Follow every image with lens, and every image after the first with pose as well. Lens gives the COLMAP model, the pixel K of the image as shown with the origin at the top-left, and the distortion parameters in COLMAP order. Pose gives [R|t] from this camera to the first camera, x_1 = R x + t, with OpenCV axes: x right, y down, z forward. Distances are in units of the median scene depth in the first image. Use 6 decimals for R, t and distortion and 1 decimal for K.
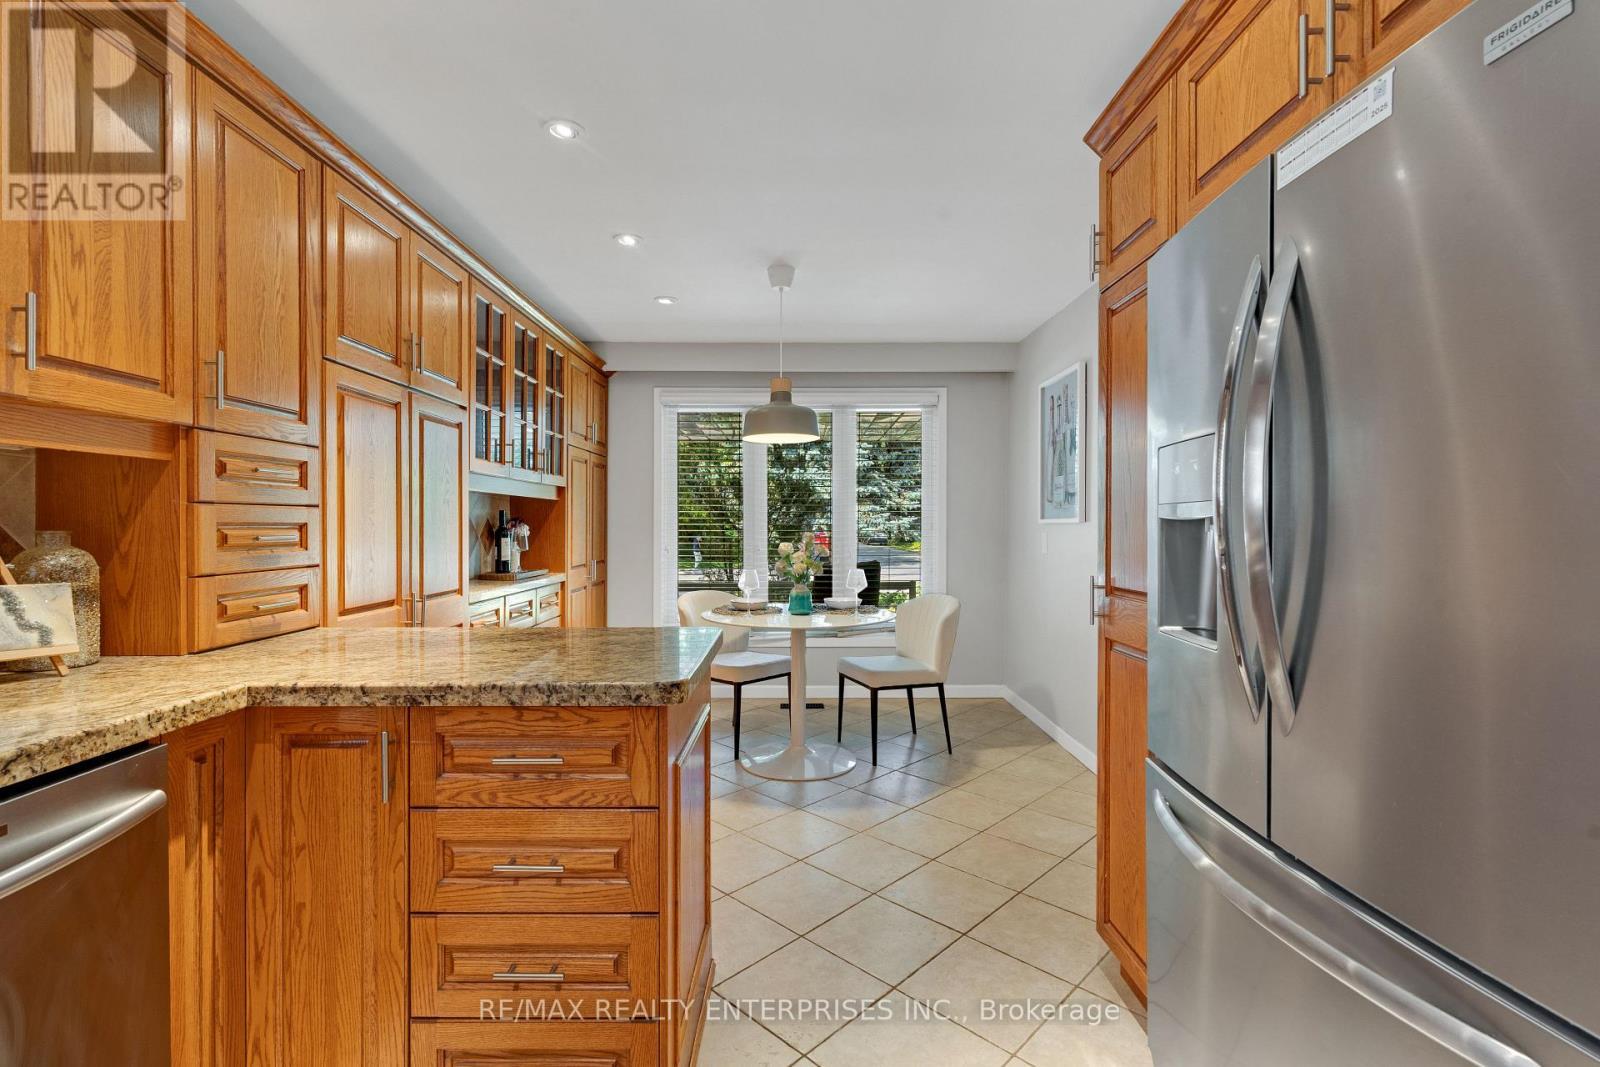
lens RADIAL K [[723.9, 0, 800.0], [0, 723.9, 529.5], [0, 0, 1]] dist [0.001004, 0.000130]
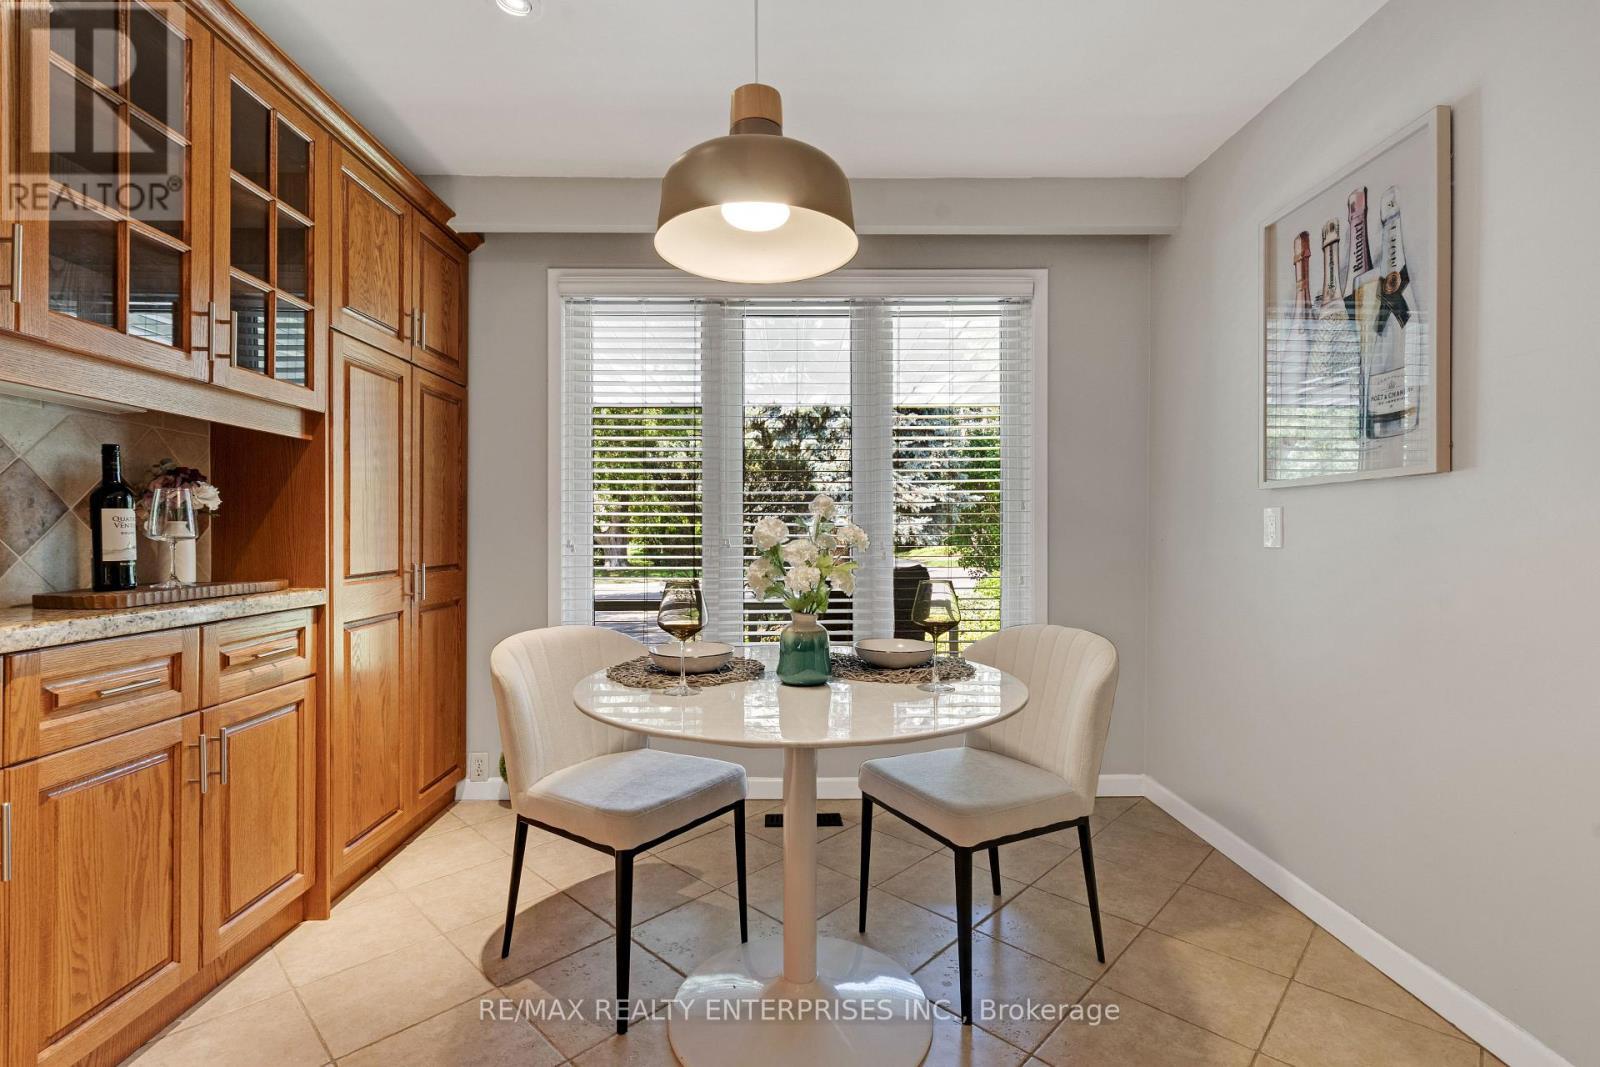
lens RADIAL K [[722.4, 0, 792.4], [0, 722.4, 537.6], [0, 0, 1]] dist [-0.012557, 0.000132]
pose [[0.999999, -0.000093, 0.001399, -0.016002], [0.000097, 0.999997, -0.002480, 0.060861], [-0.001399, 0.002480, 0.999996, 1.154804]]
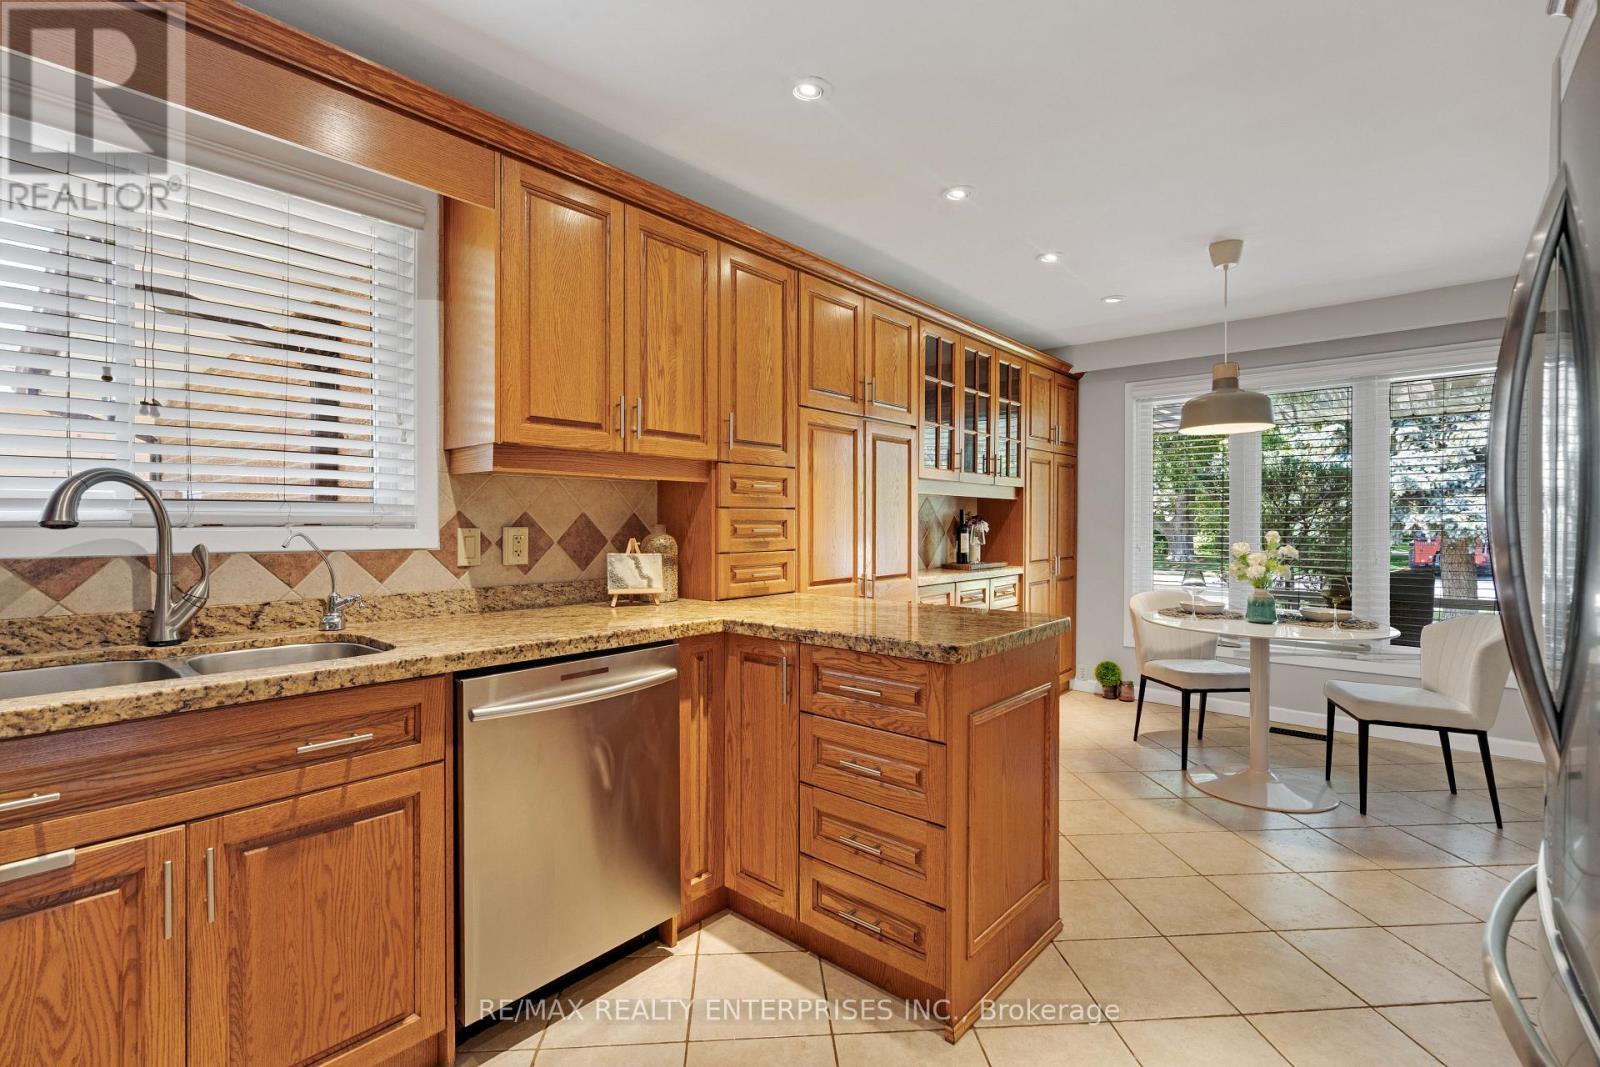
lens RADIAL K [[730.9, 0, 803.8], [0, 730.9, 526.2], [0, 0, 1]] dist [-0.002488, -0.000034]
pose [[0.754610, 0.005447, -0.656151, 0.331748], [-0.006359, 0.999979, 0.000987, 0.001271], [0.656143, 0.003428, 0.754629, -0.097134]]
